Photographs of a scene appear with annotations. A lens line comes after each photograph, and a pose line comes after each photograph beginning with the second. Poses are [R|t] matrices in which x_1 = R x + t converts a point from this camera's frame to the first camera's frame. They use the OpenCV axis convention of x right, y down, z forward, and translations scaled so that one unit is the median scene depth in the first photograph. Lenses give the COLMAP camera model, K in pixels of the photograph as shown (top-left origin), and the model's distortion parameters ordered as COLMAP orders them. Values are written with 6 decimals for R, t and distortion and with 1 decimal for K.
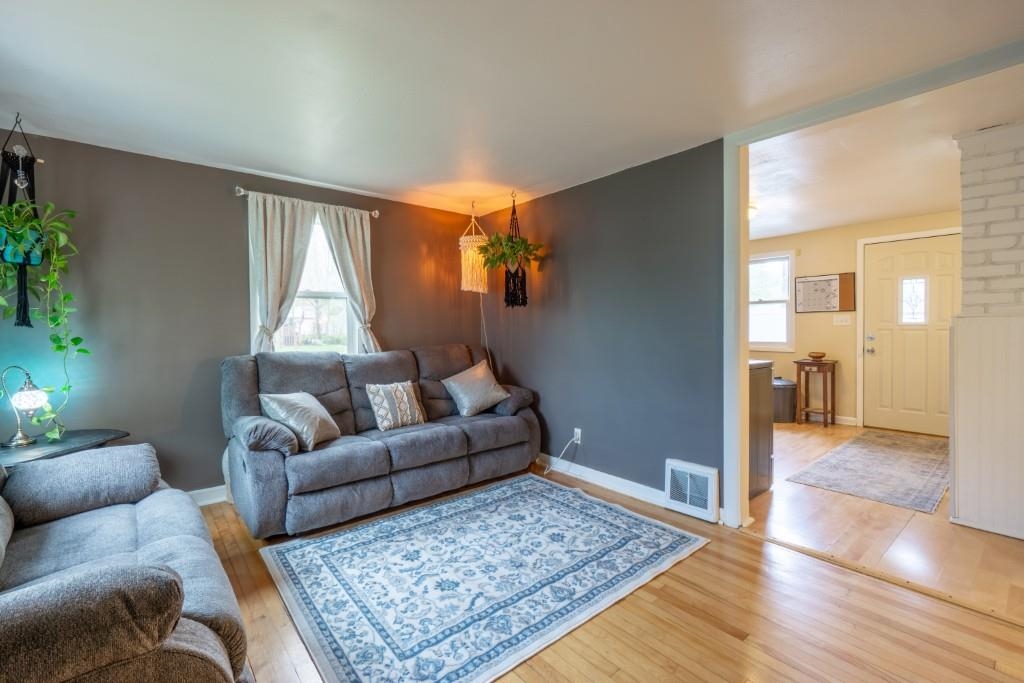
lens RADIAL K [[451.3, 0, 468.7], [0, 451.3, 335.0], [0, 0, 1]] dist [-0.004657, 0.001140]
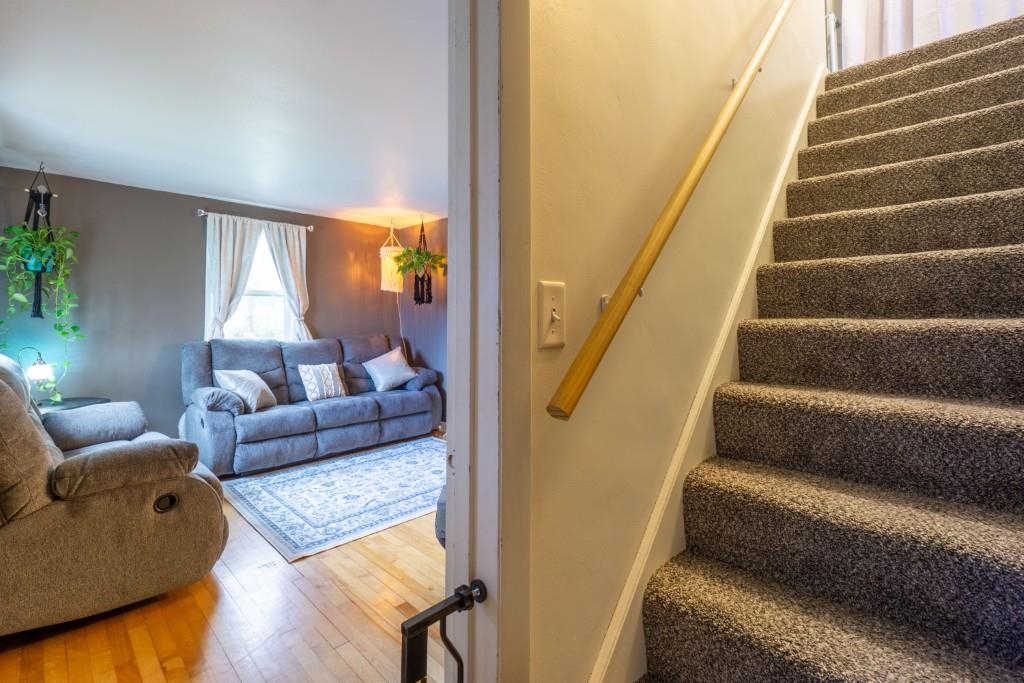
lens RADIAL K [[451.3, 0, 459.8], [0, 451.3, 296.8], [0, 0, 1]] dist [-0.004657, 0.001140]
pose [[0.993776, 0.011191, 0.110831, 0.093250], [-0.003497, 0.997585, -0.069369, 0.006740], [-0.111339, 0.068550, 0.991415, -0.373787]]
